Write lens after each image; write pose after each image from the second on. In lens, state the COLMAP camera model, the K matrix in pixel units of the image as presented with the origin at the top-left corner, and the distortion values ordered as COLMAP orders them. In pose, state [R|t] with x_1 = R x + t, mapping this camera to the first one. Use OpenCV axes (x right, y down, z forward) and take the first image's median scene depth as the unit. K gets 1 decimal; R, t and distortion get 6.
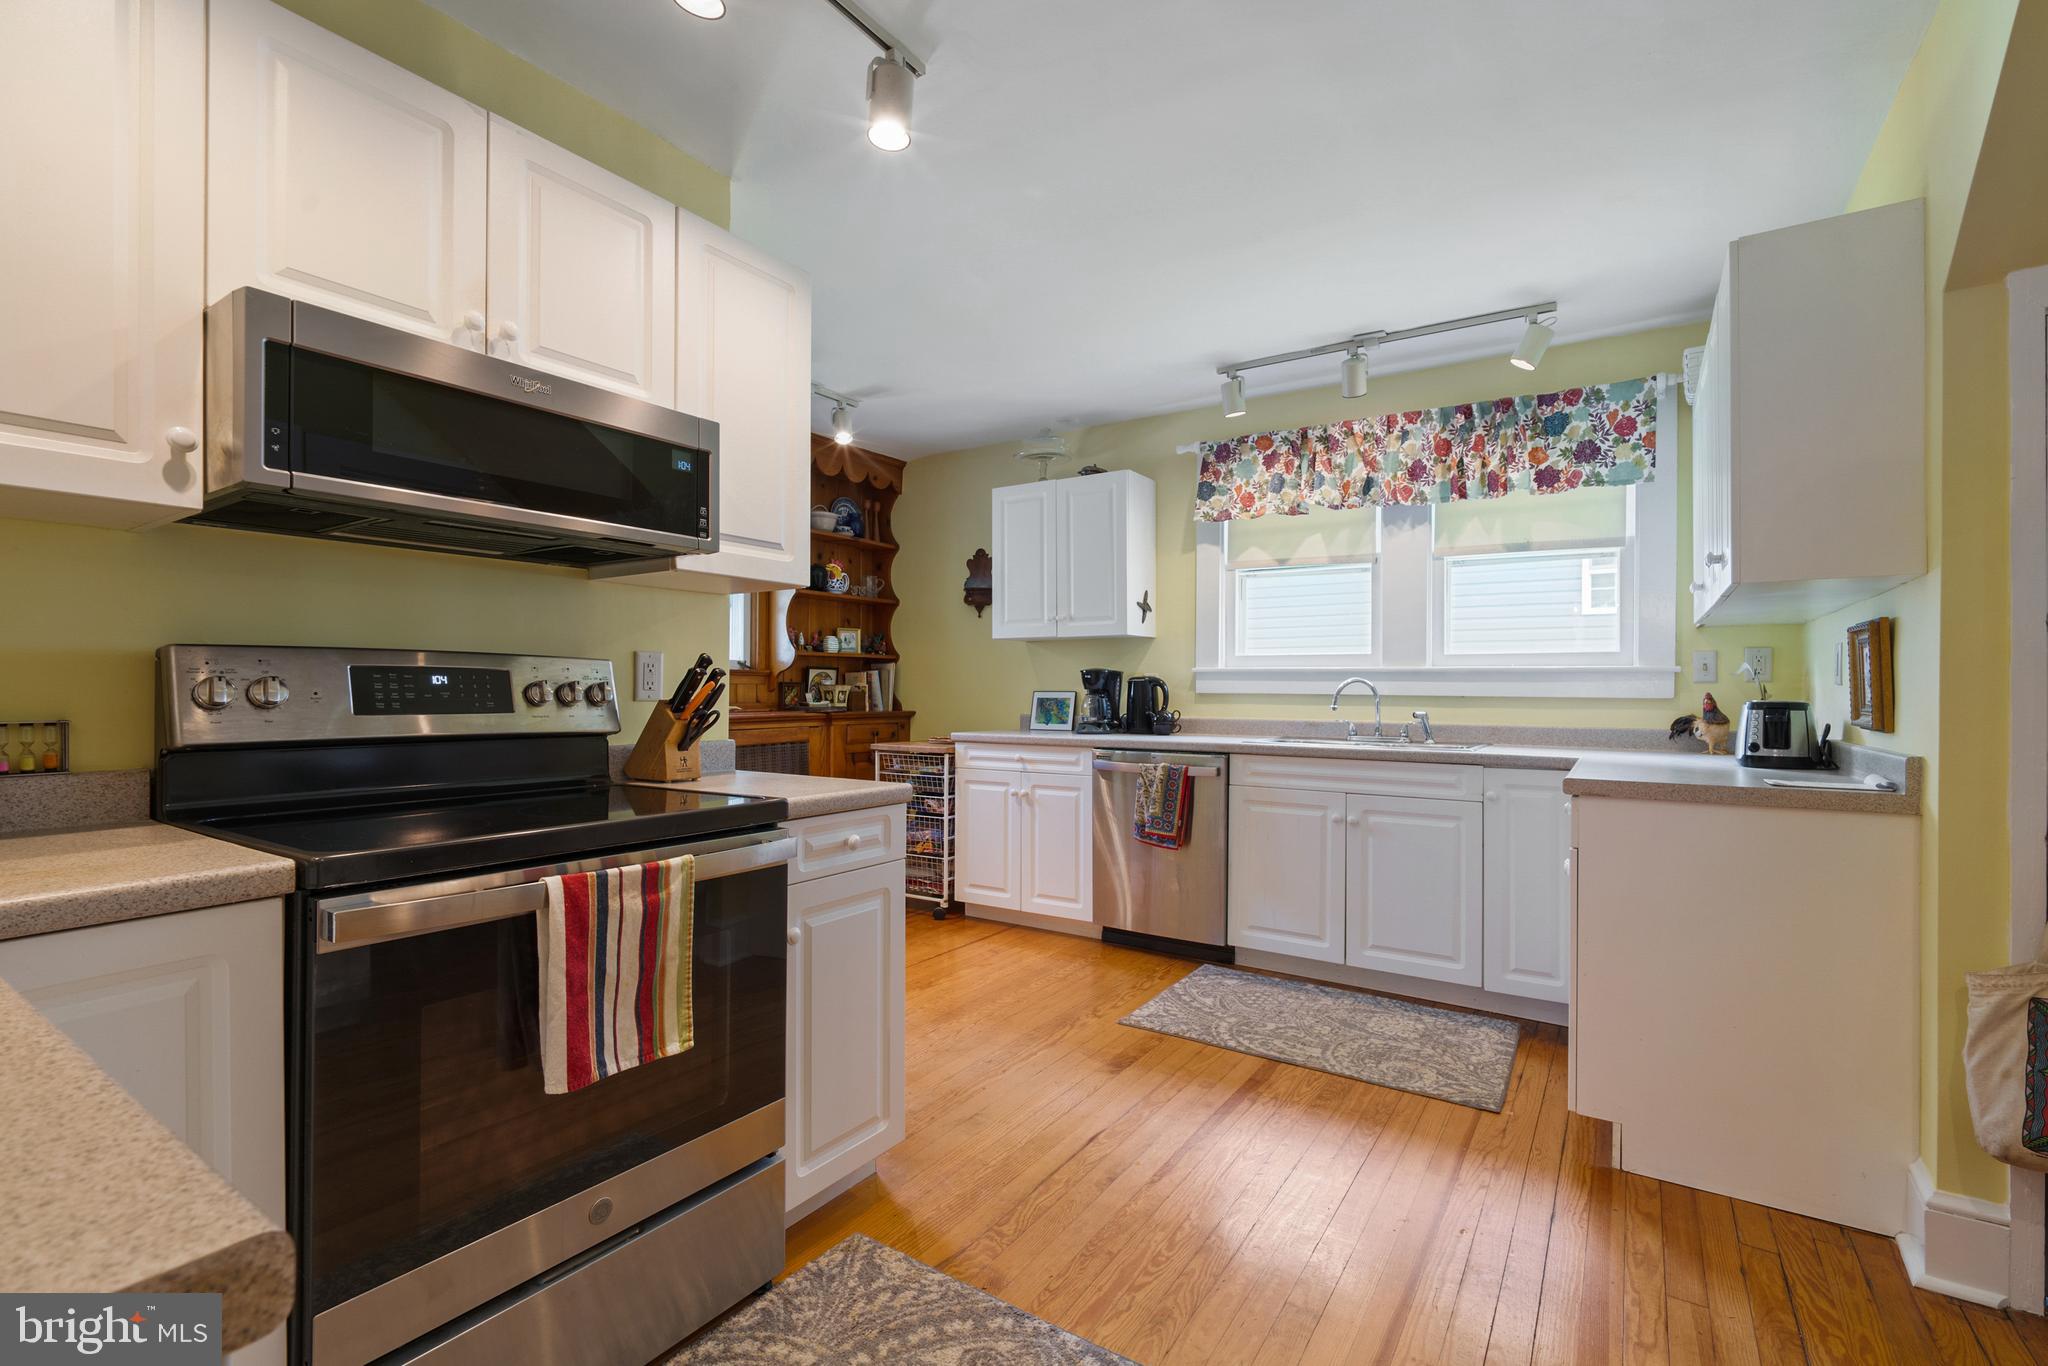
lens RADIAL K [[879.7, 0, 1023.7], [0, 879.7, 684.0], [0, 0, 1]] dist [-0.003239, 0.000050]
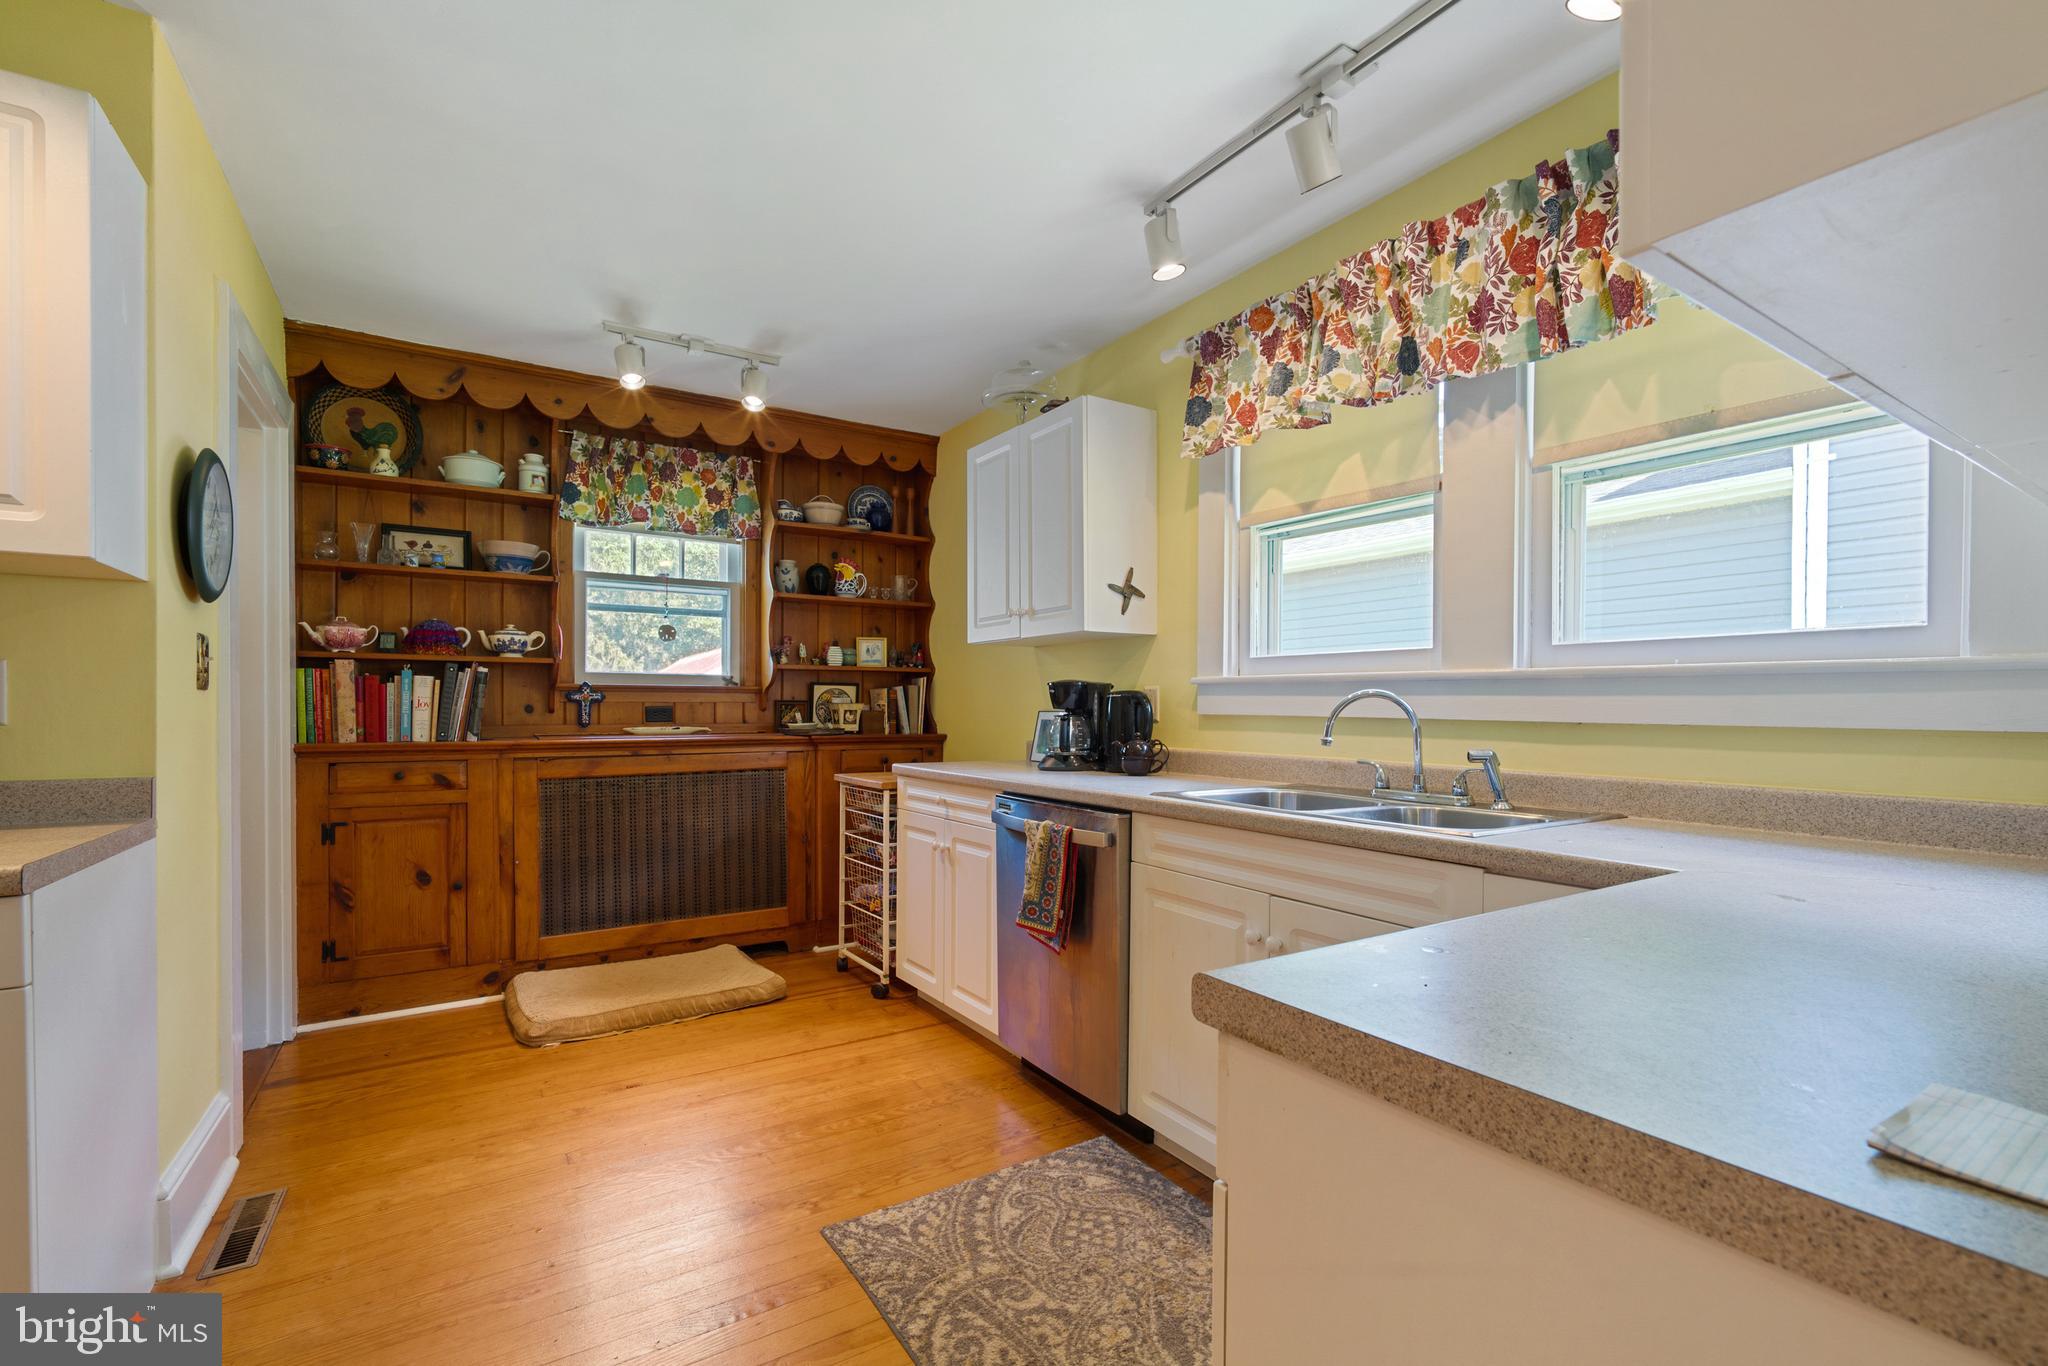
lens RADIAL K [[879.7, 0, 1022.9], [0, 879.7, 711.9], [0, 0, 1]] dist [-0.003239, 0.000050]
pose [[0.921640, 0.002307, -0.388039, 0.355427], [0.001840, 0.999945, 0.010315, 0.001265], [0.388042, -0.010221, 0.921585, 0.342432]]
